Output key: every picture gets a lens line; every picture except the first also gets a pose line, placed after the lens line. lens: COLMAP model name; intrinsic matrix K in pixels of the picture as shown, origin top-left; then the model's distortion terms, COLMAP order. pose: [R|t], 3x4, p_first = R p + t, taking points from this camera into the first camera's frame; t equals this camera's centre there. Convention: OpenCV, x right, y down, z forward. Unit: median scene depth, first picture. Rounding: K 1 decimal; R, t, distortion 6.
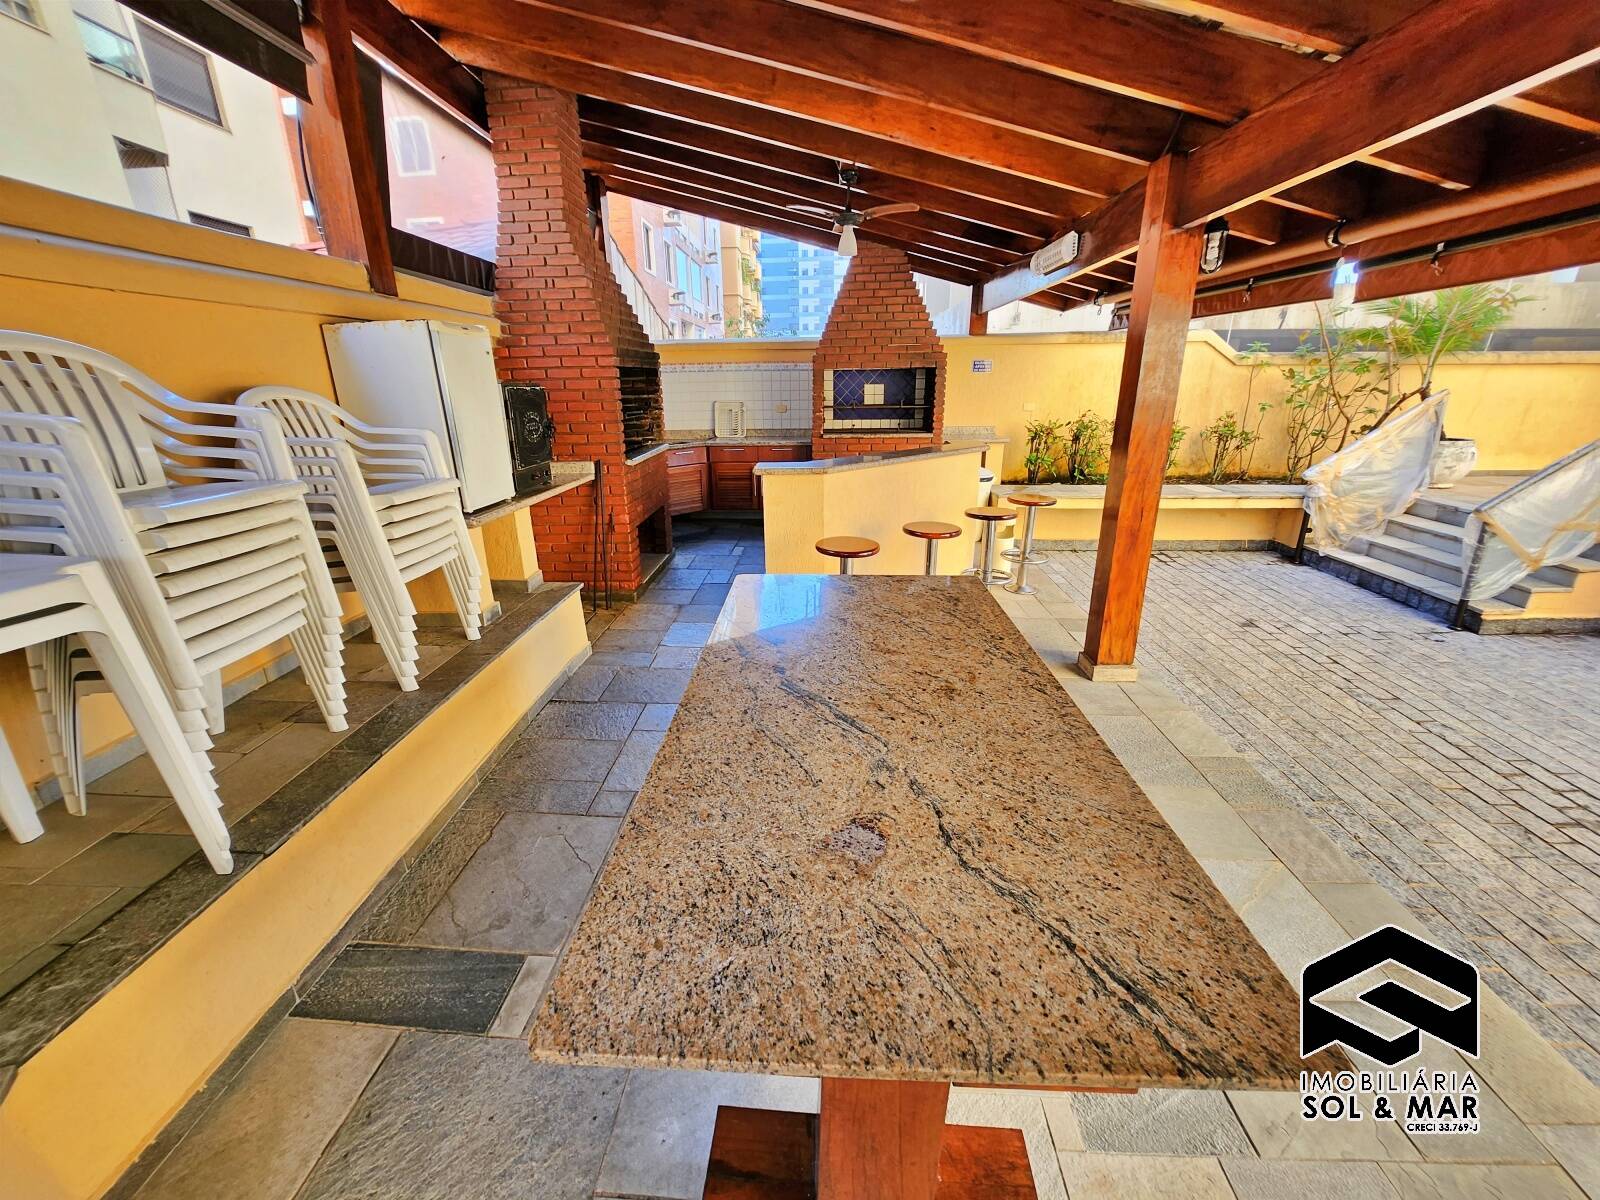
lens RADIAL K [[637.1, 0, 793.7], [0, 637.1, 595.0], [0, 0, 1]] dist [-0.018849, 0.000038]
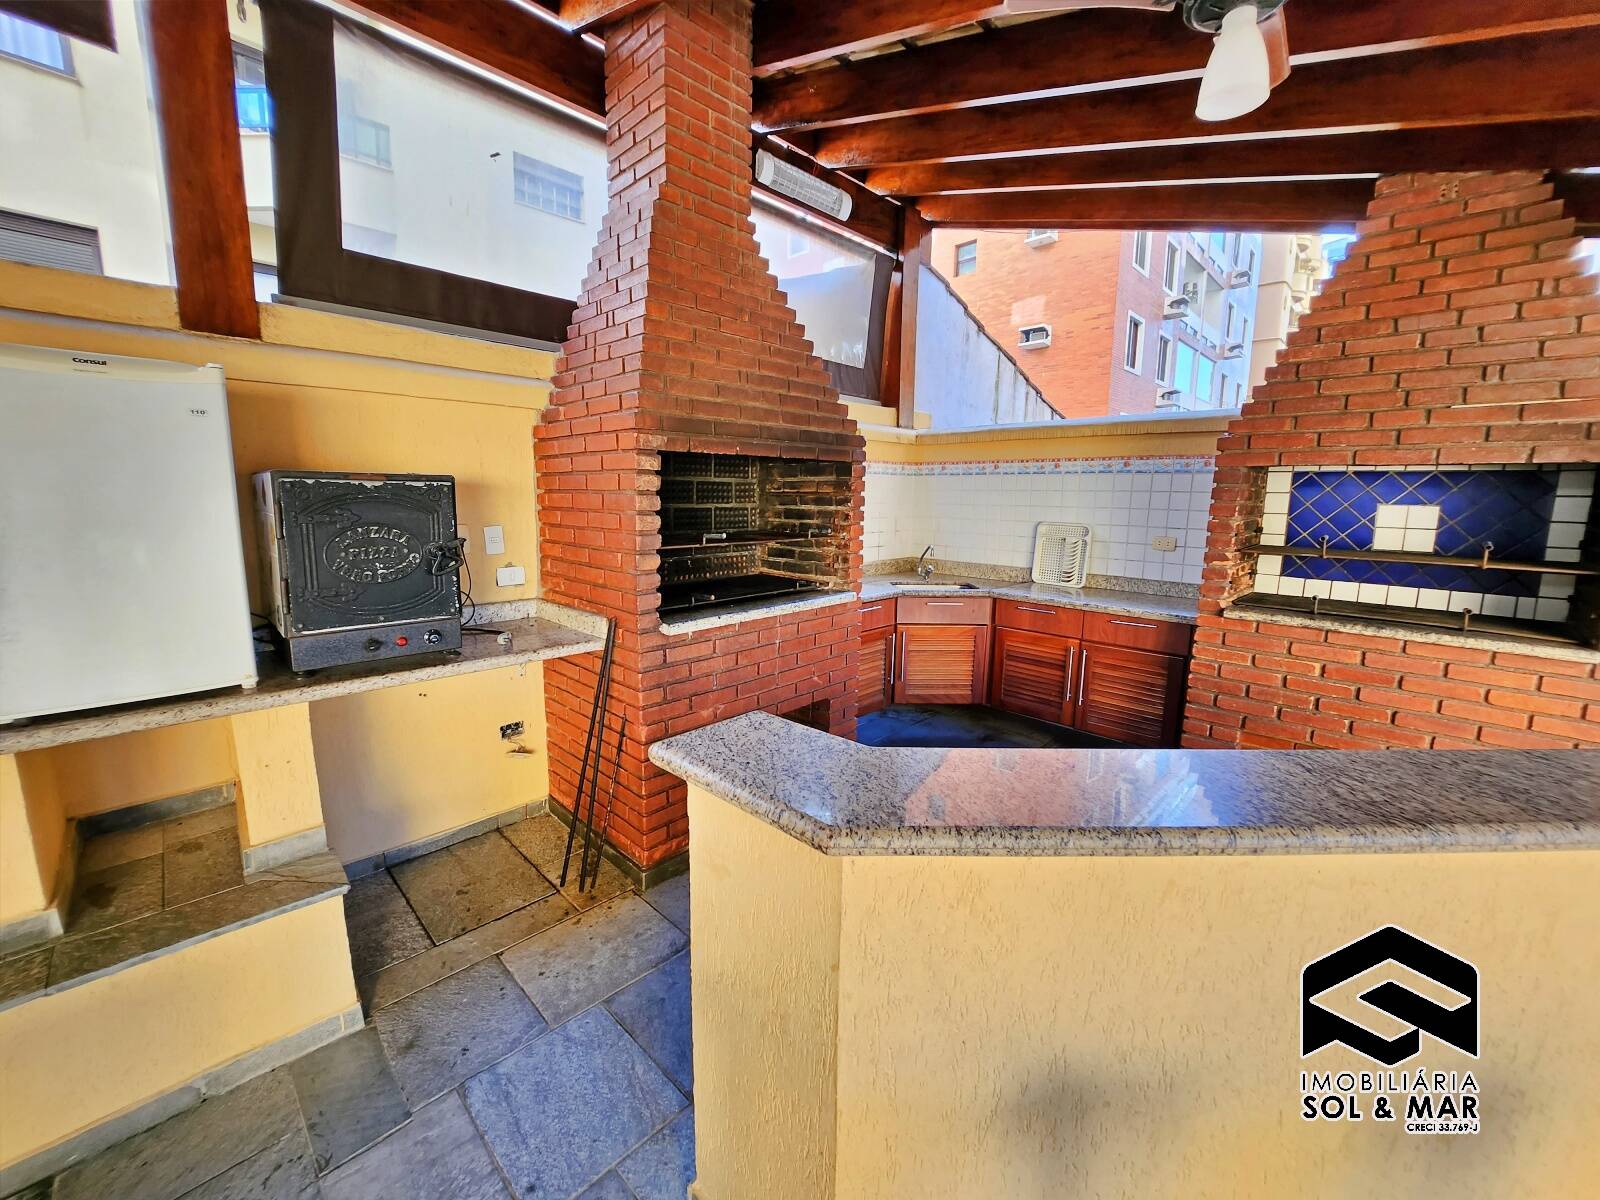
lens RADIAL K [[637.1, 0, 793.7], [0, 637.1, 595.0], [0, 0, 1]] dist [-0.018849, 0.000038]
pose [[0.742239, 0.127824, -0.657831, 0.109331], [-0.234241, 0.969206, -0.075970, -0.154115], [0.627863, 0.210479, 0.749324, 0.468404]]
